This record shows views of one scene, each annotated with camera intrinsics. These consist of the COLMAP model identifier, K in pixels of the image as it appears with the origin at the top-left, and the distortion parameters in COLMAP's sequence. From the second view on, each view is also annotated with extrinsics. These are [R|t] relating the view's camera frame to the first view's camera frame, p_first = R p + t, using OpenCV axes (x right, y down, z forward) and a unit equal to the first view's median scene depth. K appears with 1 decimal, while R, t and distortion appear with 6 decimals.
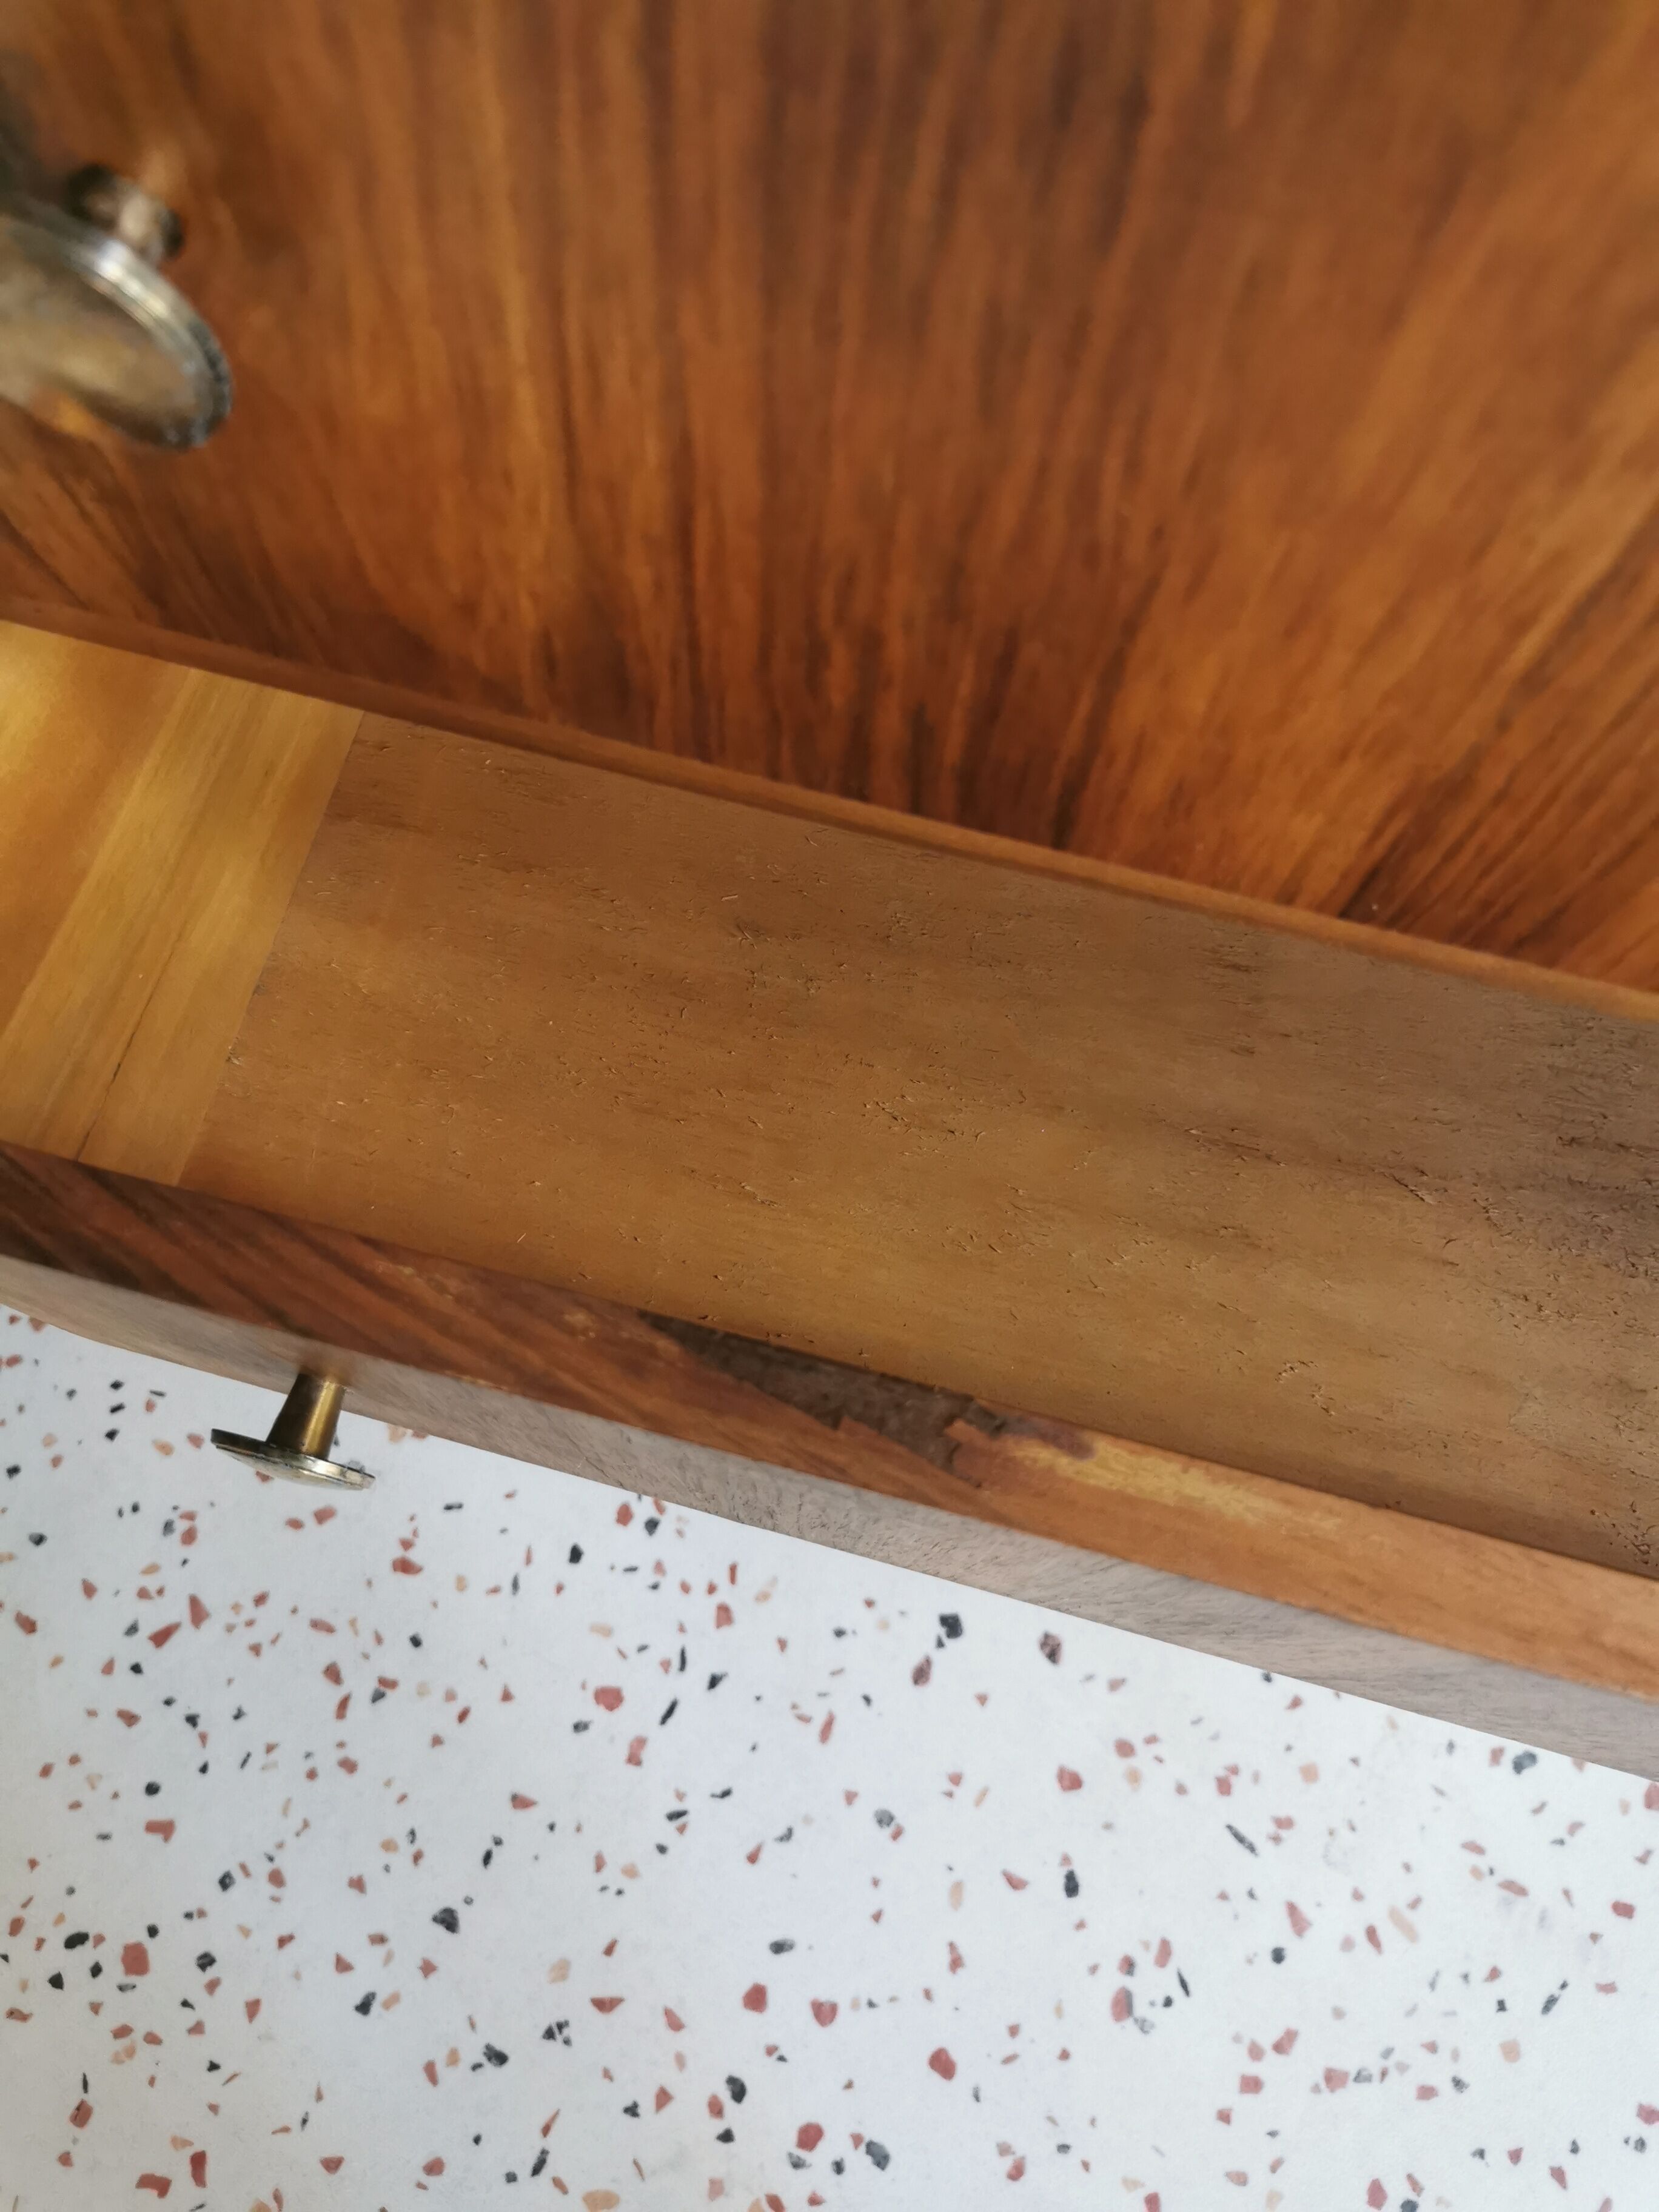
lens RADIAL K [[1702.9, 0, 829.5], [0, 1702.9, 1106.0], [0, 0, 1]] dist [0.055429, -0.059174]
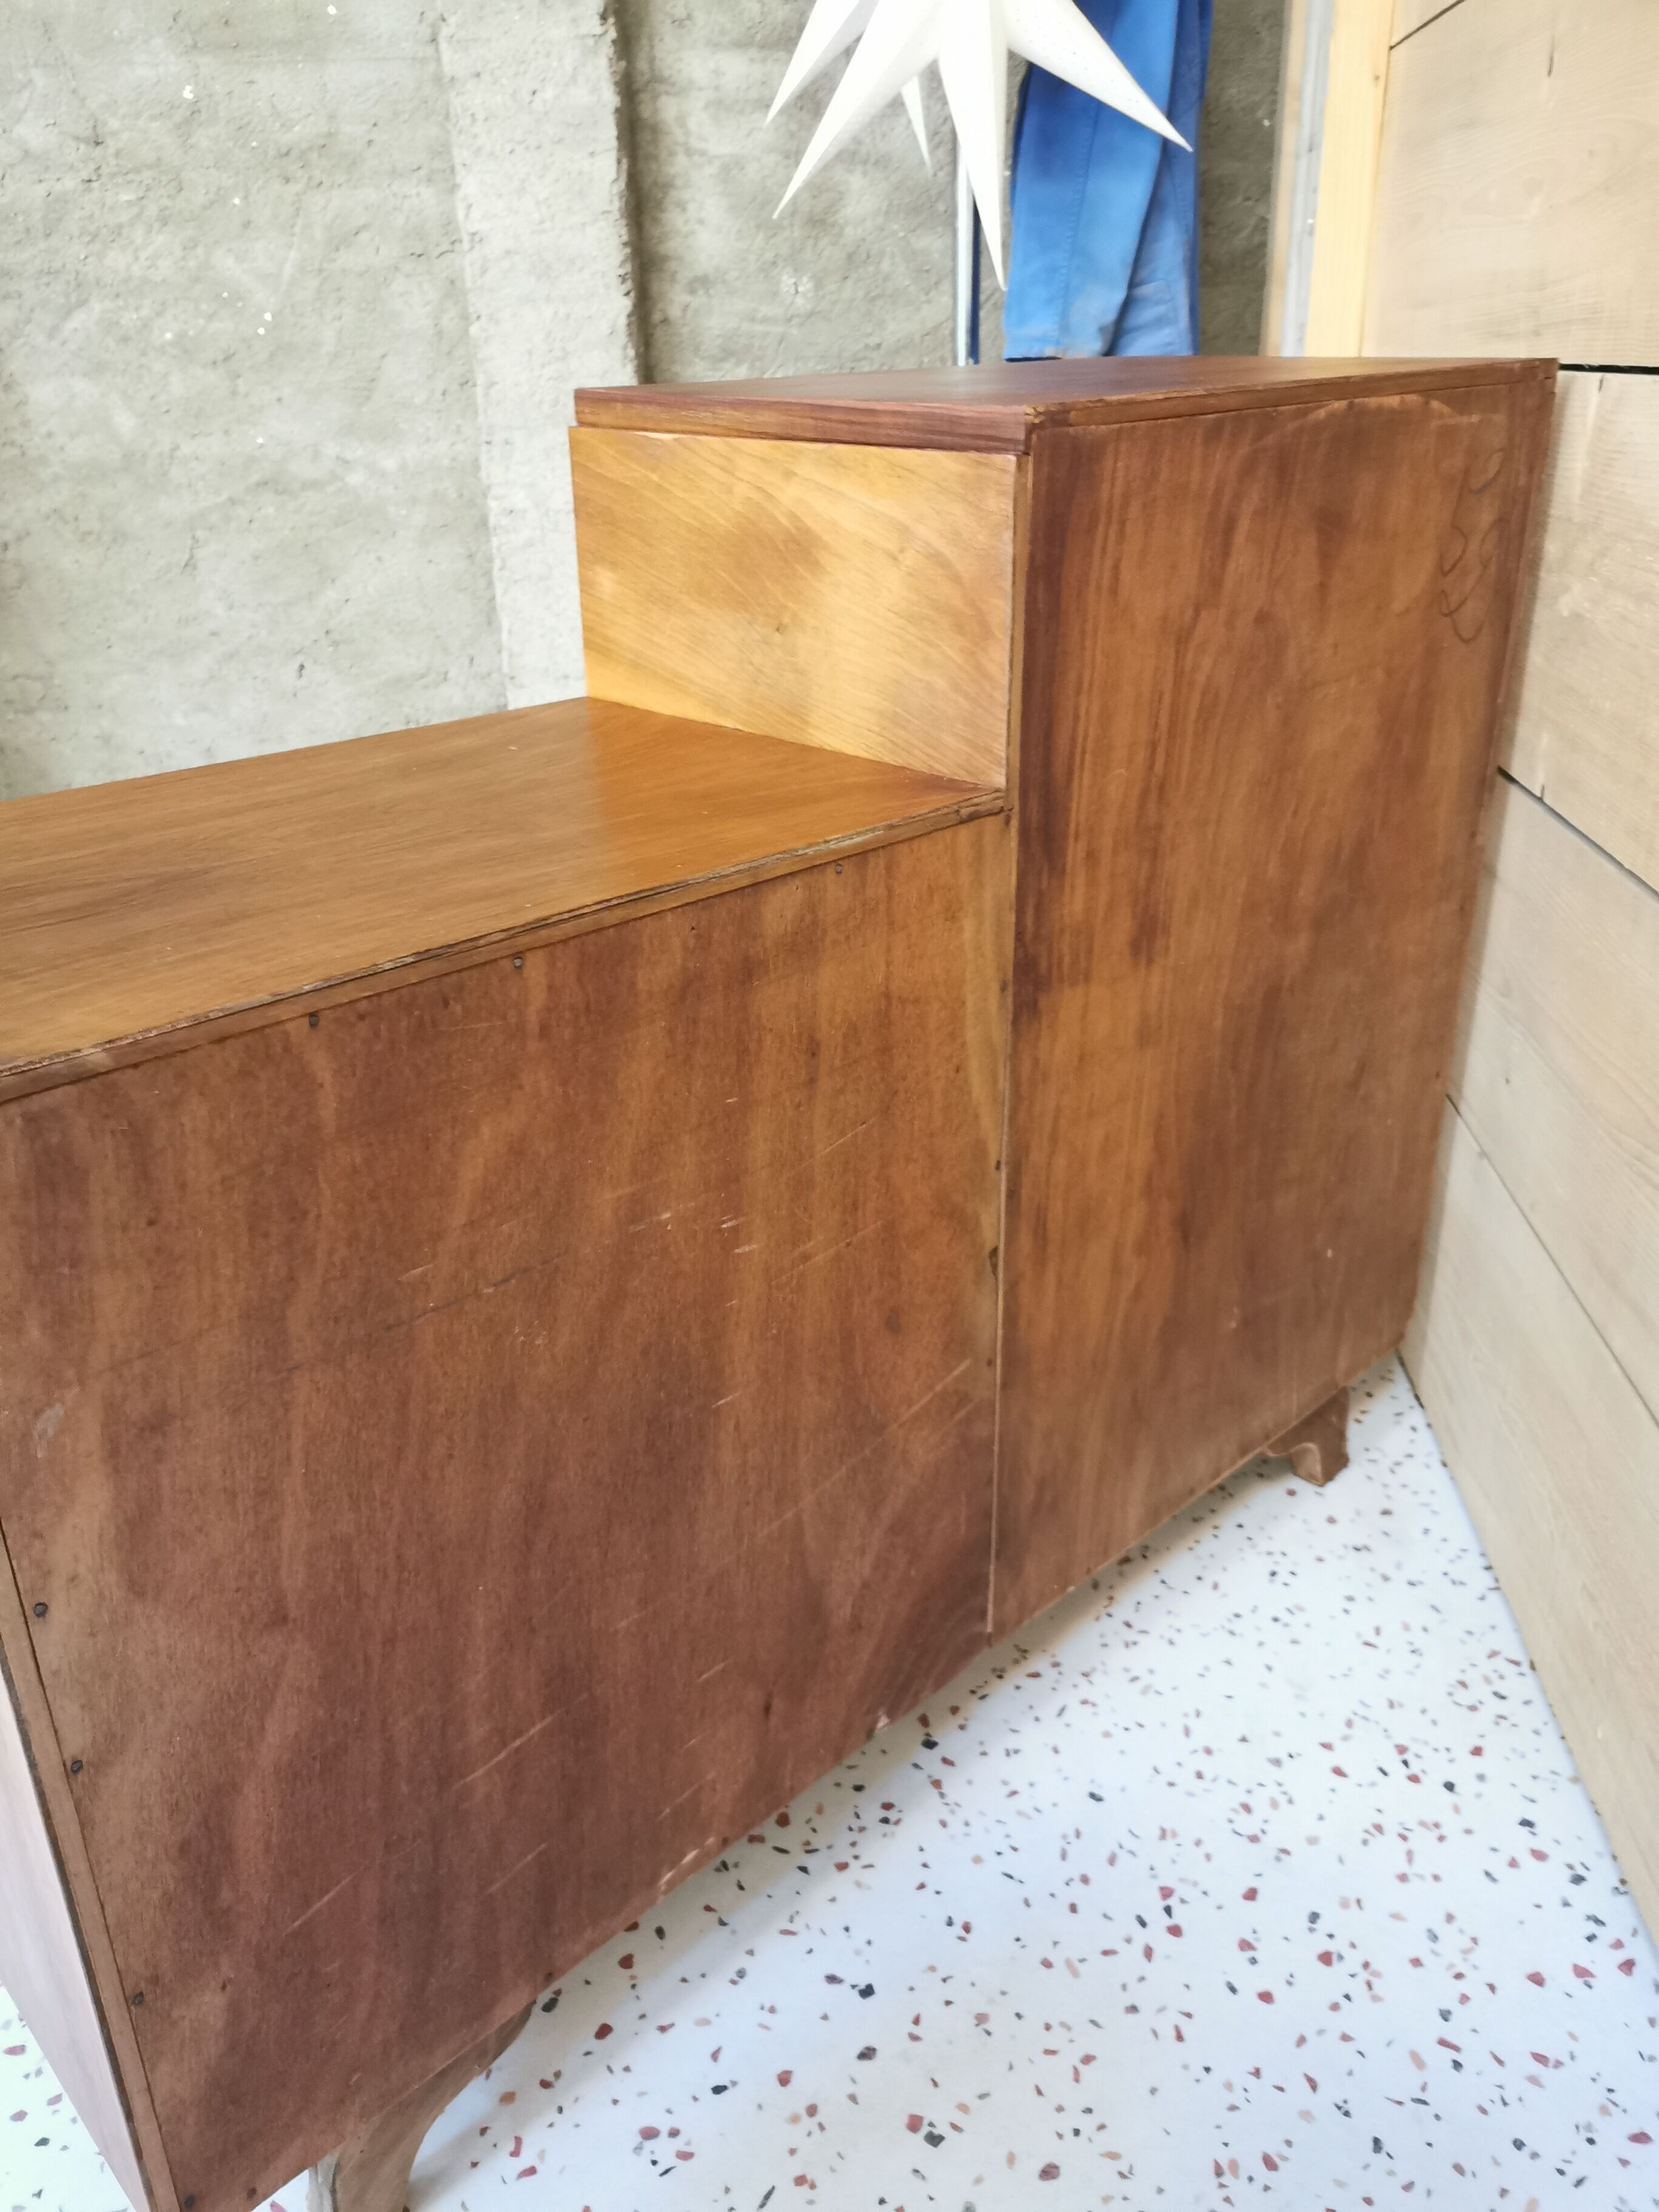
lens RADIAL K [[1688.3, 0, 821.8], [0, 1688.3, 1148.0], [0, 0, 1]] dist [0.097622, -0.130339]
pose [[0.189536, 0.422508, -0.886320, 1.115277], [-0.932840, 0.359180, -0.028263, 0.125560], [0.306408, 0.832152, 0.462210, -0.315625]]
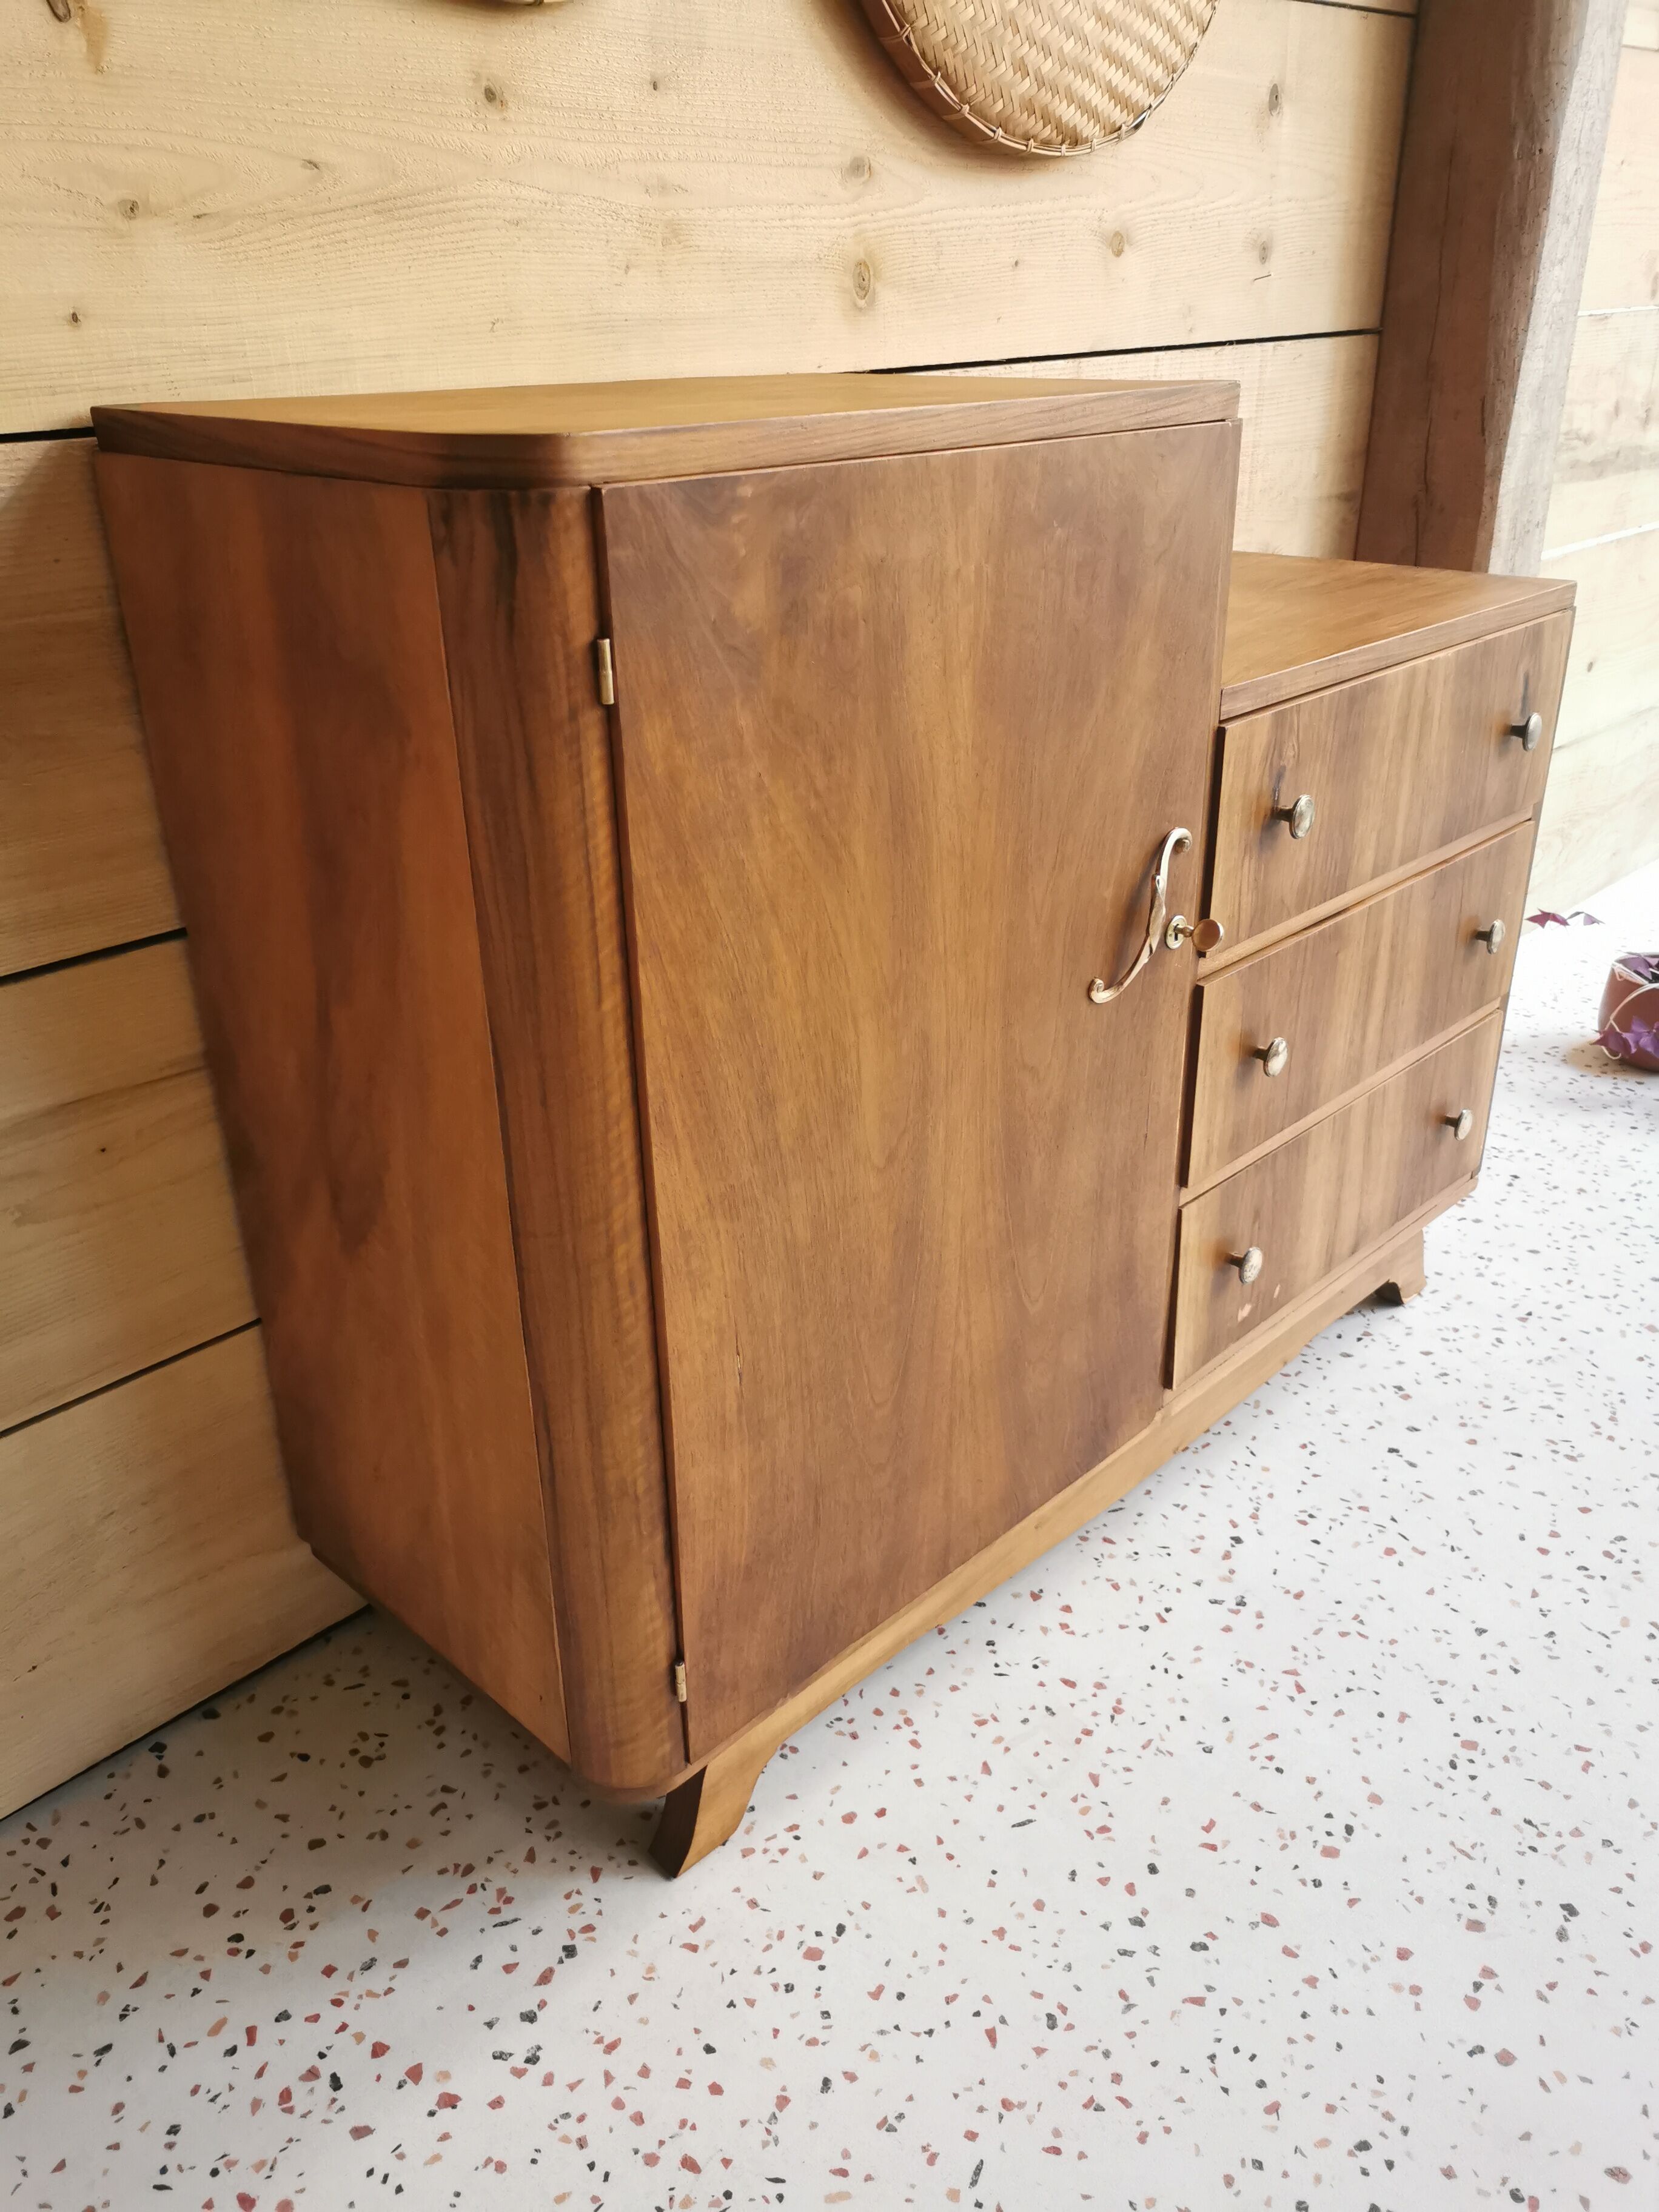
lens RADIAL K [[1702.9, 0, 829.5], [0, 1702.9, 1106.0], [0, 0, 1]] dist [0.055429, -0.059174]
pose [[0.485671, -0.373231, 0.790457, -1.917771], [0.839664, 0.450646, -0.303123, 0.171900], [-0.243081, 0.810936, 0.532254, -0.357085]]
